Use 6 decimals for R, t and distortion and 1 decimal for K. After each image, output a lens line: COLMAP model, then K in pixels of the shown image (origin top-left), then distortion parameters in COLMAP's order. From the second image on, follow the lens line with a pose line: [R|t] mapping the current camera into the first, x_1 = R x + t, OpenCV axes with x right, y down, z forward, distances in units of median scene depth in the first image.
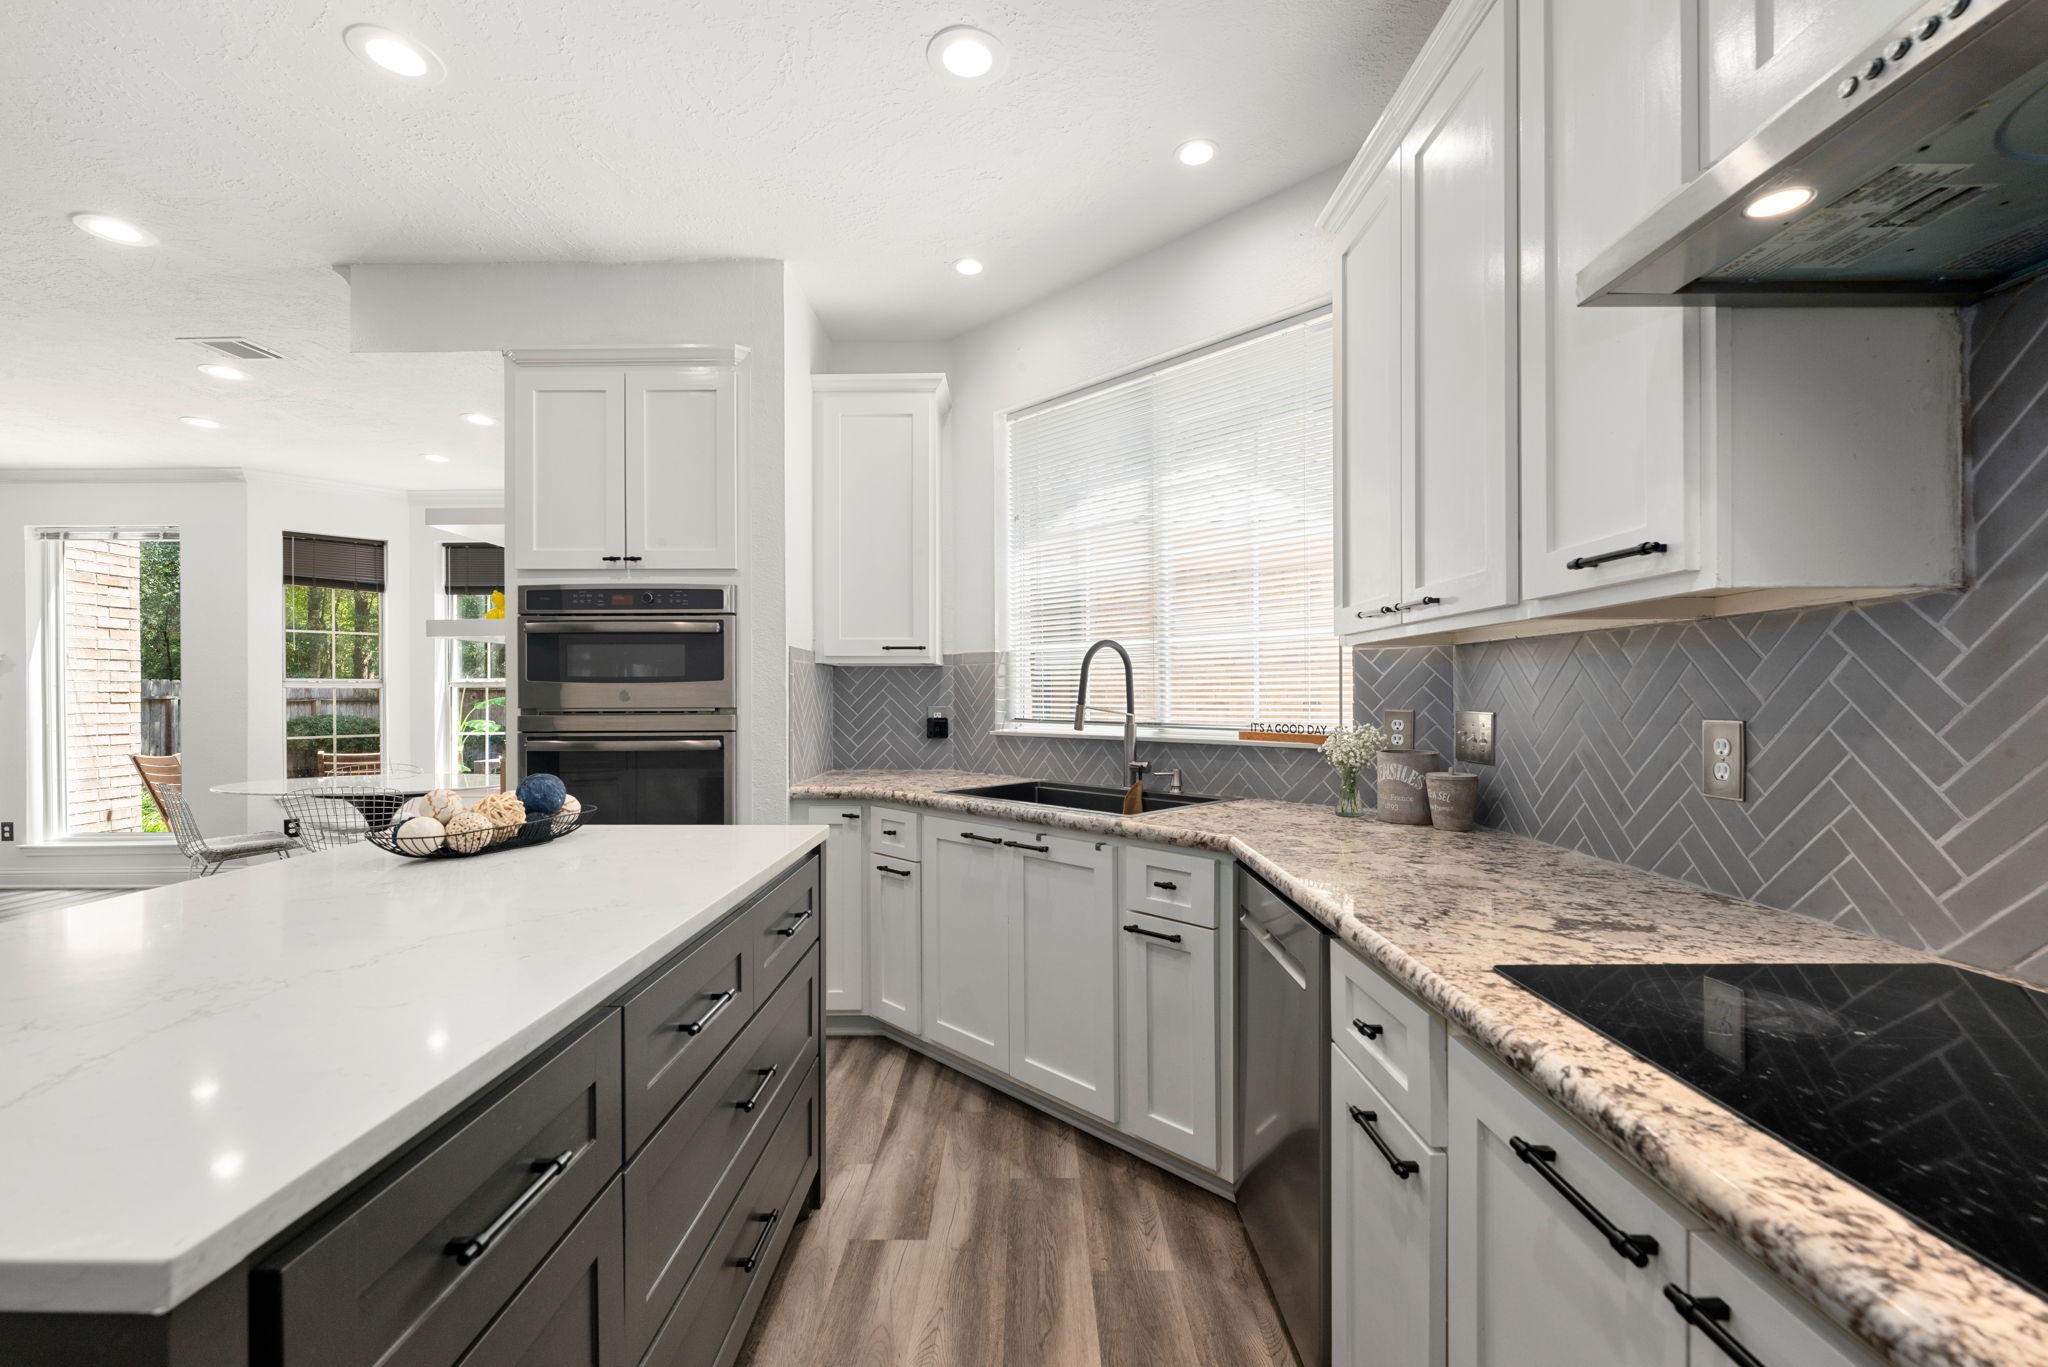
lens RADIAL K [[862.6, 0, 1023.3], [0, 862.6, 695.1], [0, 0, 1]] dist [0.001583, -0.001575]
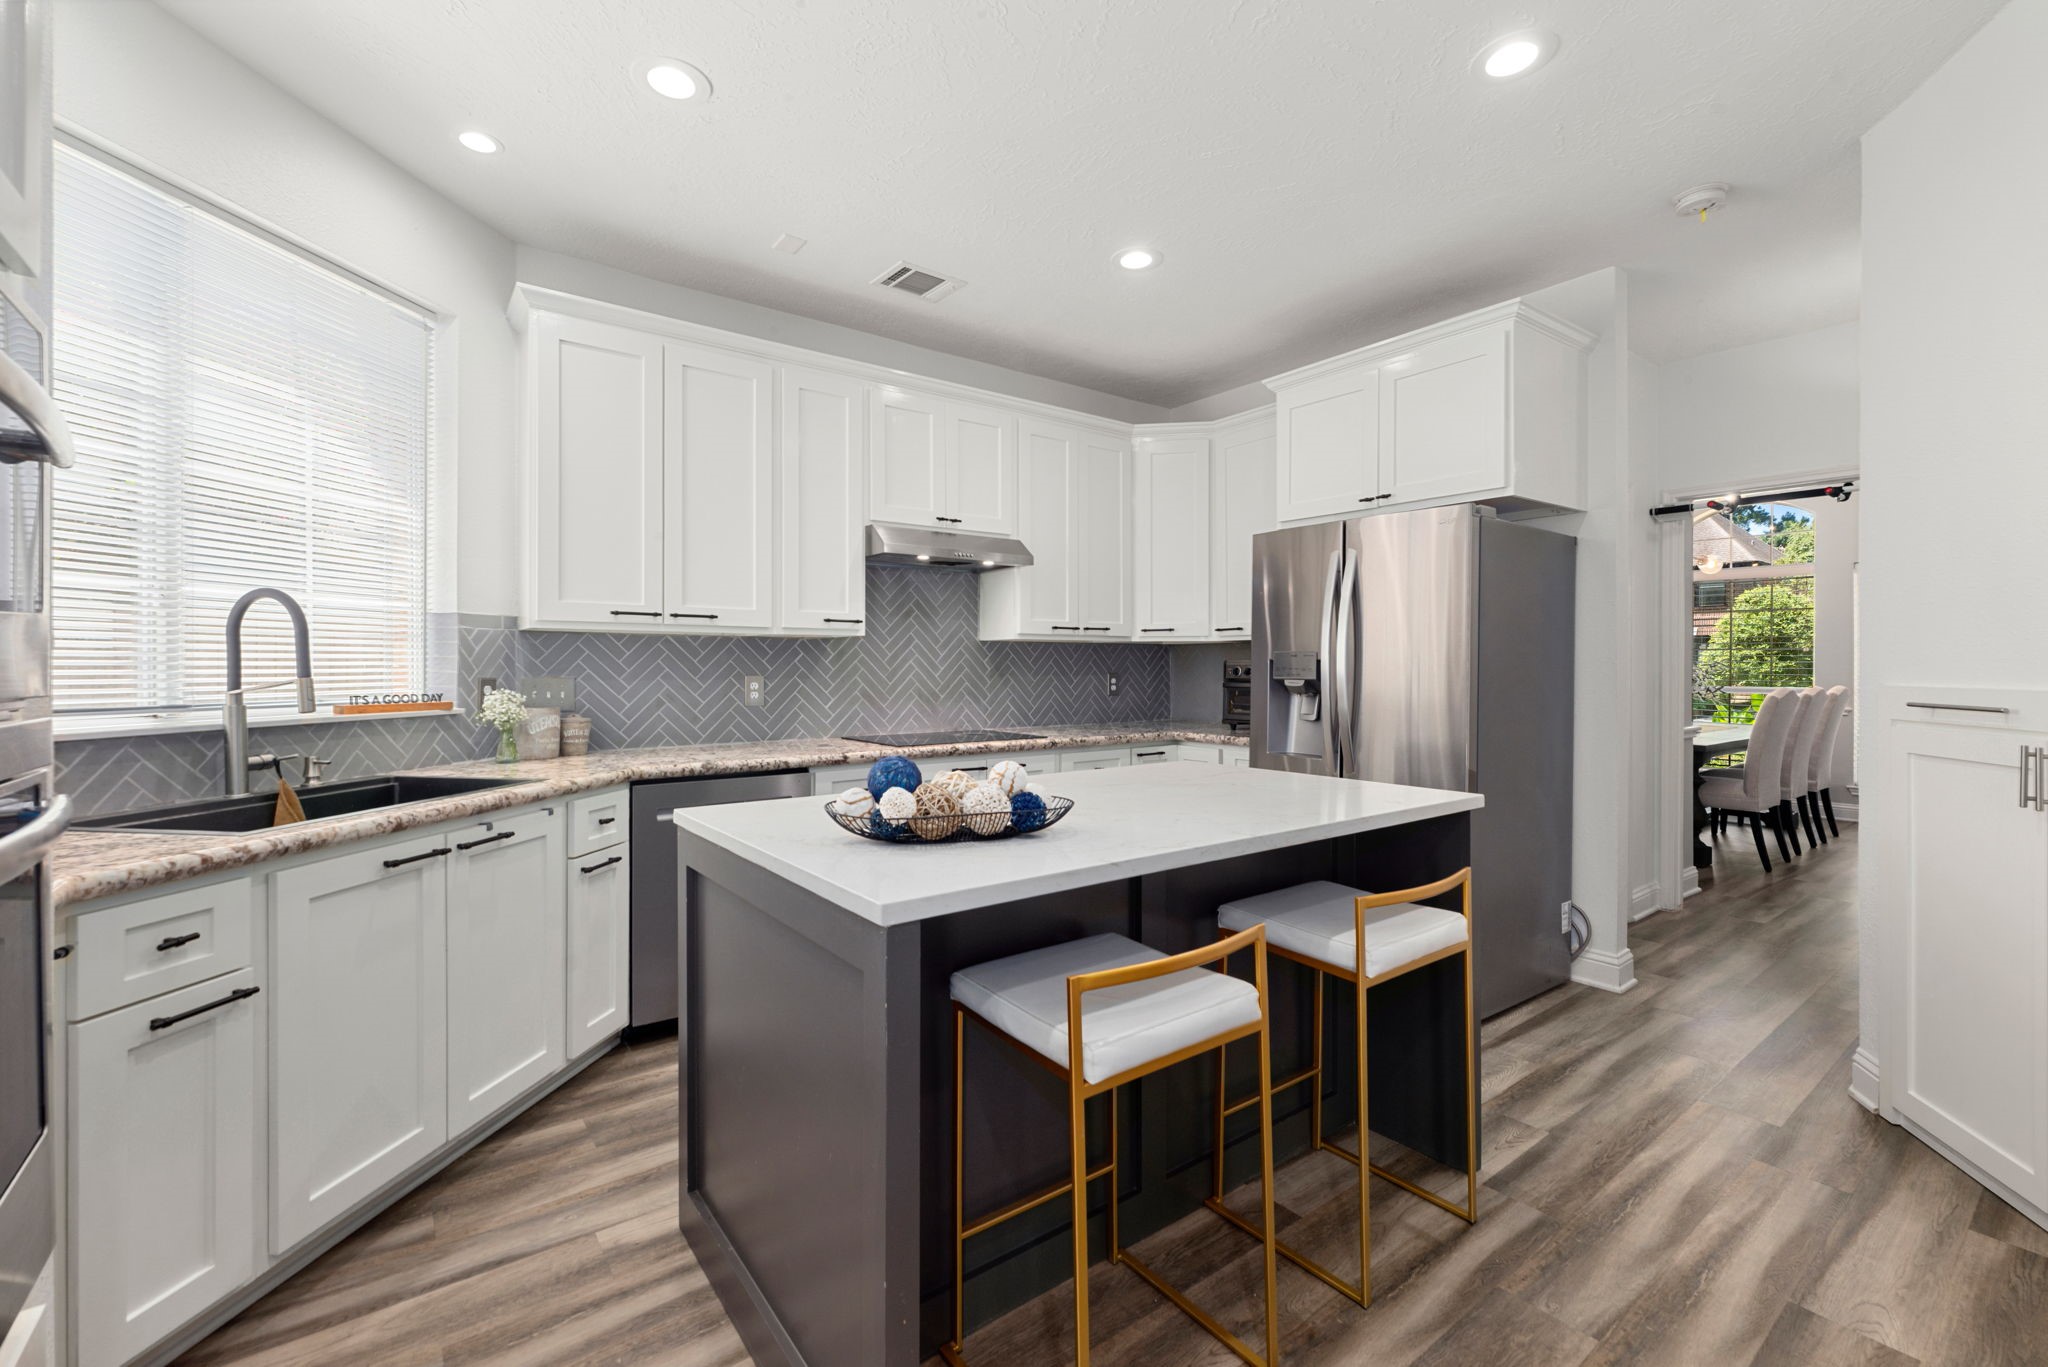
lens RADIAL K [[862.6, 0, 1035.6], [0, 862.6, 667.1], [0, 0, 1]] dist [0.001583, -0.001575]
pose [[-0.614704, 0.003801, 0.788749, -0.945161], [0.003138, 0.999992, -0.002373, 0.006235], [-0.788752, 0.001016, -0.614711, 1.023621]]
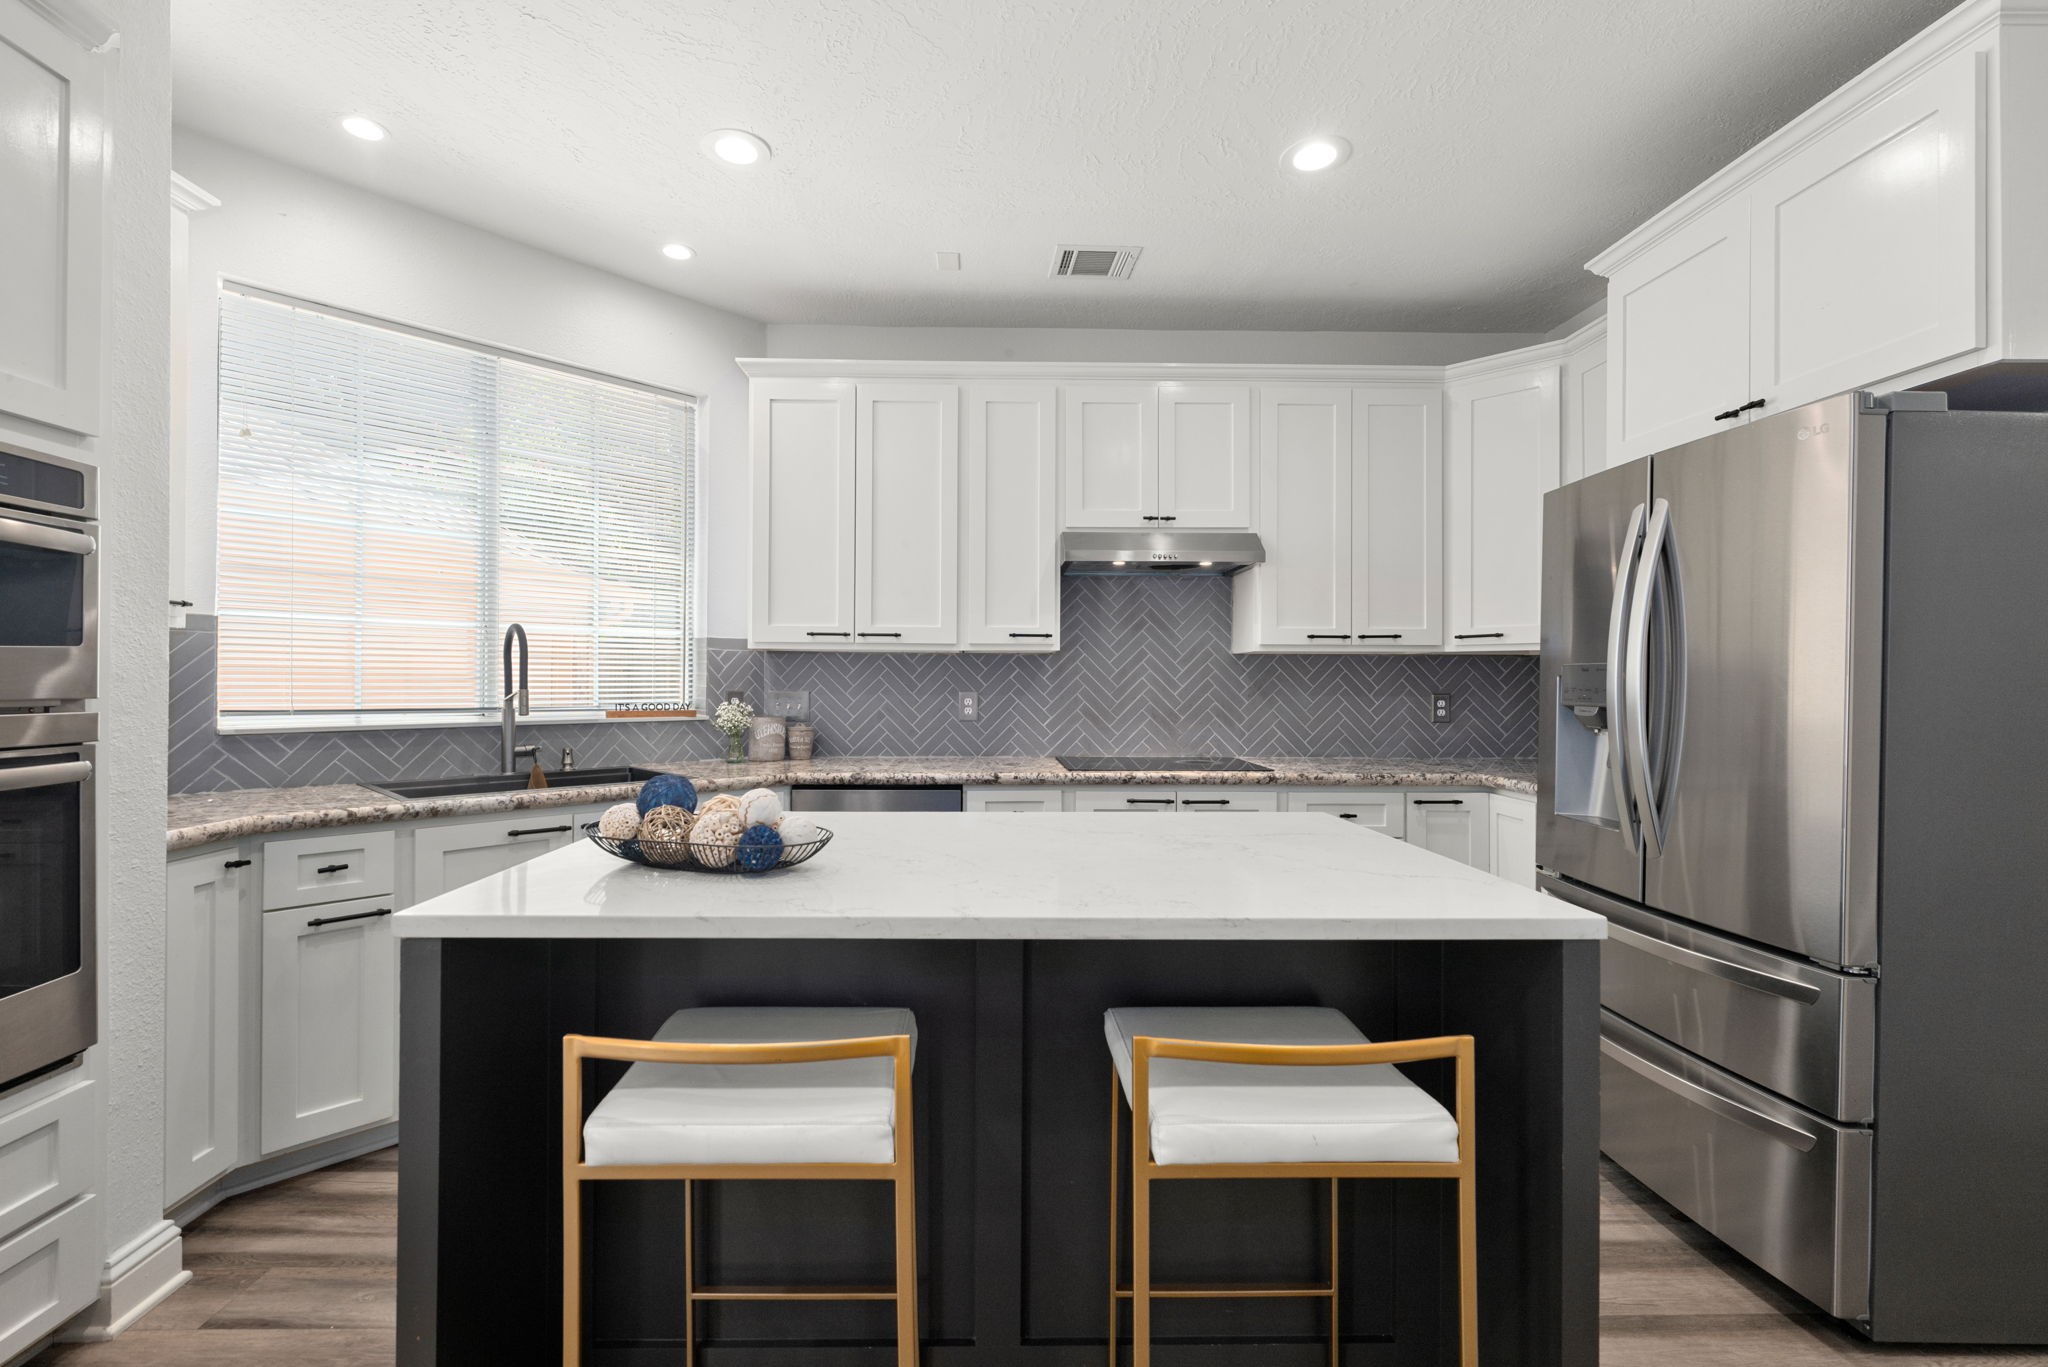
lens RADIAL K [[881.7, 0, 1003.2], [0, 881.7, 681.1], [0, 0, 1]] dist [-0.002882, -0.000071]
pose [[-0.036641, 0.005197, 0.999315, -1.015915], [-0.004056, 0.999977, -0.005349, 0.005597], [-0.999320, -0.004249, -0.036619, 0.523332]]
